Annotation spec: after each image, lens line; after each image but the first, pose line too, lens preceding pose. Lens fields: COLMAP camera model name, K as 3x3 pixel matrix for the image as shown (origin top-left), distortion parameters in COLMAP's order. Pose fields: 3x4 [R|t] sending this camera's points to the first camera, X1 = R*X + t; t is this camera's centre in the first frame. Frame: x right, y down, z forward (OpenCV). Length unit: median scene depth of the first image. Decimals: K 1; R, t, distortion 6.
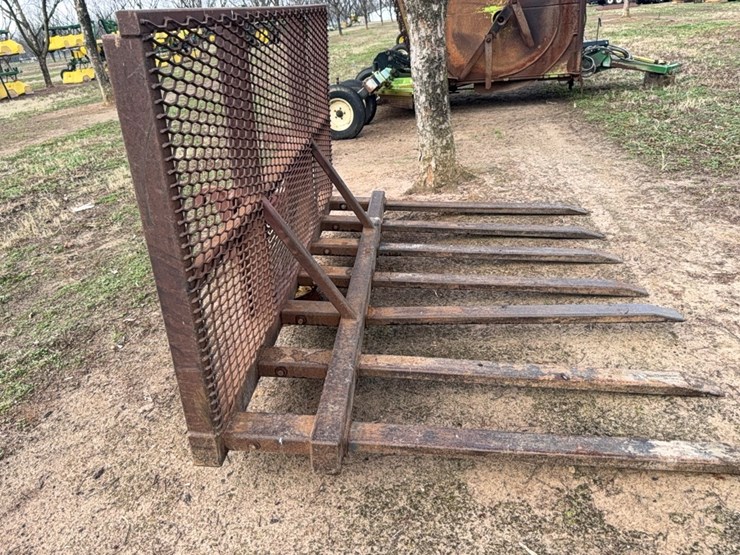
lens RADIAL K [[524.1, 0, 369.0], [0, 524.1, 276.7], [0, 0, 1]] dist [0.013447, -0.023563]
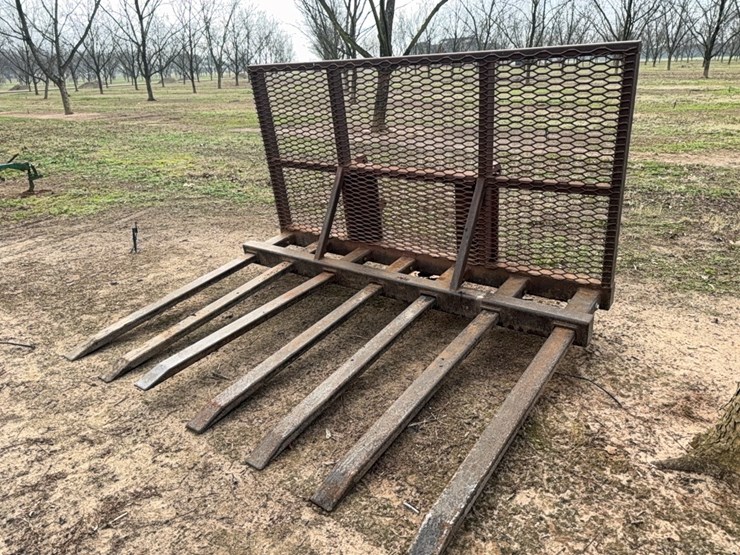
lens RADIAL K [[524.1, 0, 369.0], [0, 524.1, 282.2], [0, 0, 1]] dist [0.013447, -0.023563]
pose [[-0.523703, 0.427228, -0.737029, 0.971837], [-0.299547, 0.717562, 0.628789, -0.818483], [0.797500, 0.550074, -0.247815, 1.414071]]
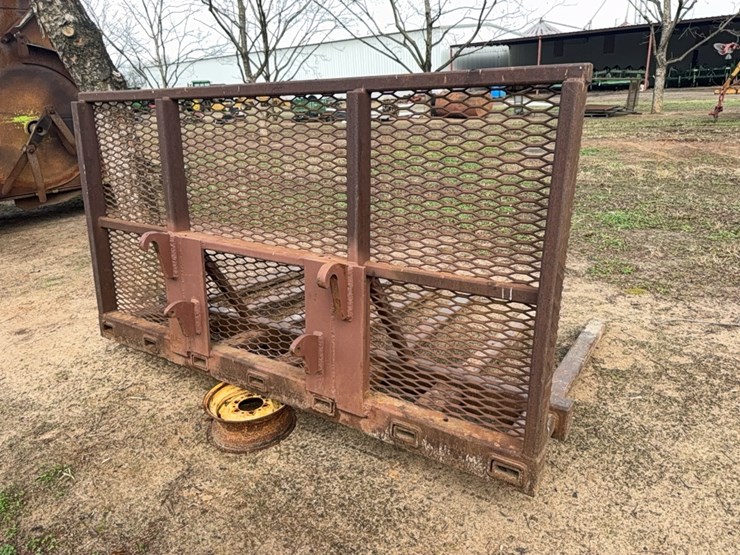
lens RADIAL K [[524.1, 0, 367.5], [0, 524.1, 275.8], [0, 0, 1]] dist [0.013447, -0.023563]
pose [[0.480572, -0.225677, 0.847420, -0.857042], [0.397691, 0.917327, 0.018763, -0.118836], [-0.781596, 0.327995, 0.530591, 0.401983]]
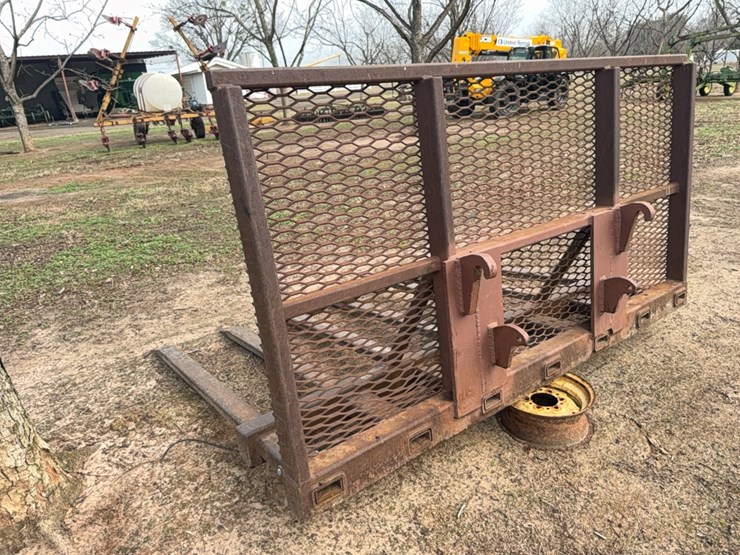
lens RADIAL K [[524.1, 0, 371.1], [0, 524.1, 280.2], [0, 0, 1]] dist [0.013447, -0.023563]
pose [[-0.647735, -0.130108, 0.750674, -0.656899], [0.450772, 0.728889, 0.515291, -0.733336], [-0.614201, 0.672155, -0.413478, 1.596607]]
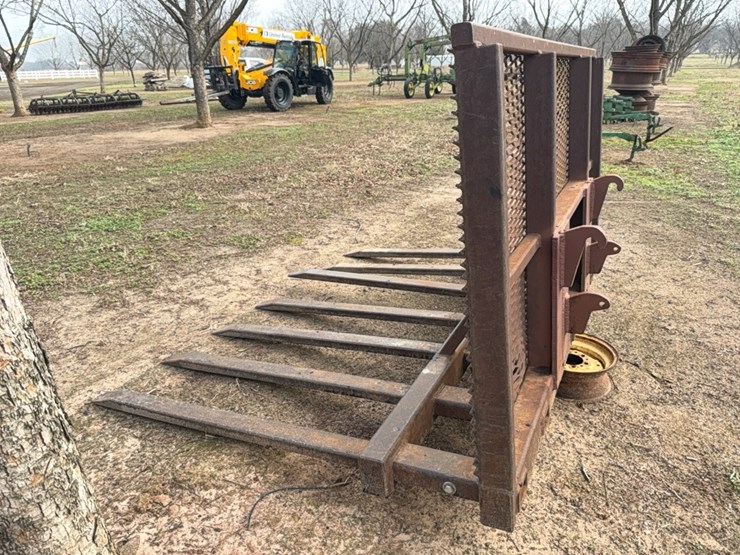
lens RADIAL K [[524.1, 0, 372.6], [0, 524.1, 280.4], [0, 0, 1]] dist [0.013447, -0.023563]
pose [[-0.919296, -0.031978, 0.392265, -0.229839], [0.269659, 0.674799, 0.686972, -0.864593], [-0.286668, 0.737309, -0.611716, 1.783495]]
